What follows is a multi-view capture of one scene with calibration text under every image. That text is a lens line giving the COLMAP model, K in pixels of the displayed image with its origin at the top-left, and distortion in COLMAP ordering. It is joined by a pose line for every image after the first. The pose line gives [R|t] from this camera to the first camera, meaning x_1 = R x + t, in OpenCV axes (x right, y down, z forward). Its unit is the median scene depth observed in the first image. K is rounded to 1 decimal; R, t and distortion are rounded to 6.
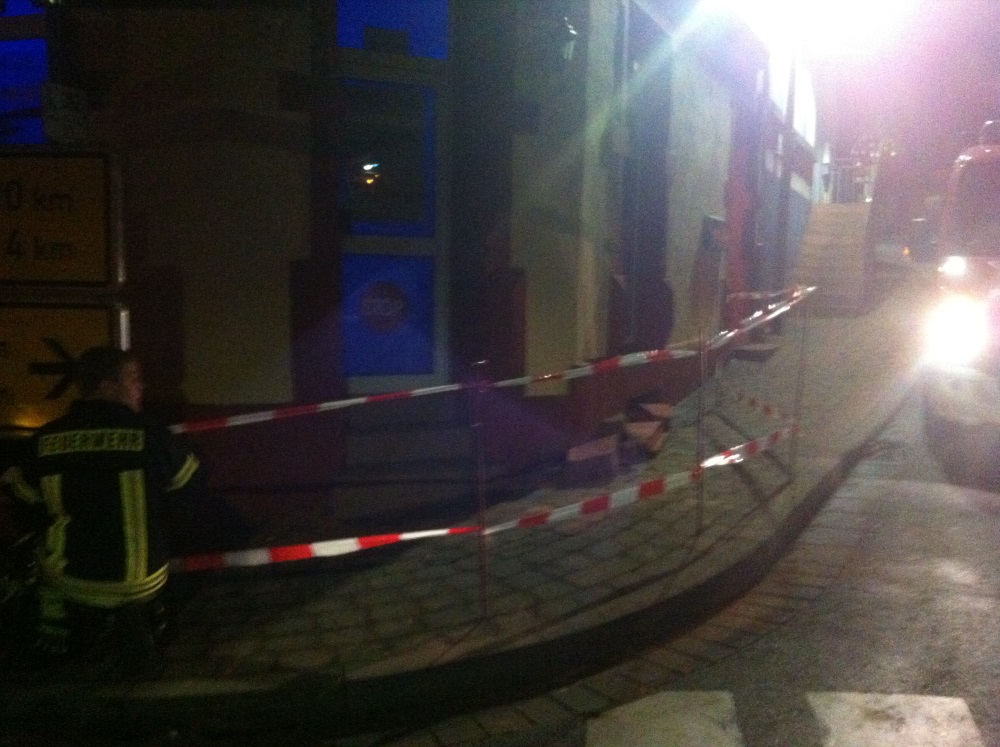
lens RADIAL K [[989.6, 0, 497.7], [0, 989.6, 368.4], [0, 0, 1]] dist [-0.024018, 0.000000]
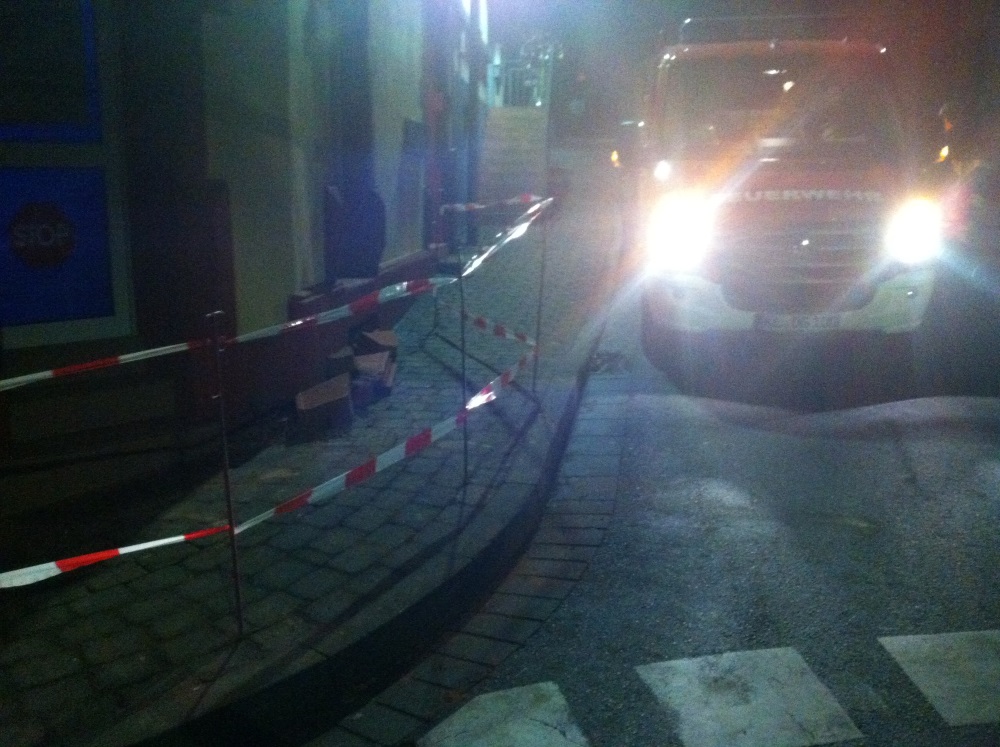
lens RADIAL K [[989.6, 0, 498.3], [0, 989.6, 381.8], [0, 0, 1]] dist [-0.024018, 0.000000]
pose [[0.940805, -0.082384, 0.328783, -0.046606], [0.047470, 0.992477, 0.112854, -0.018978], [-0.335607, -0.090566, 0.937638, 0.160298]]
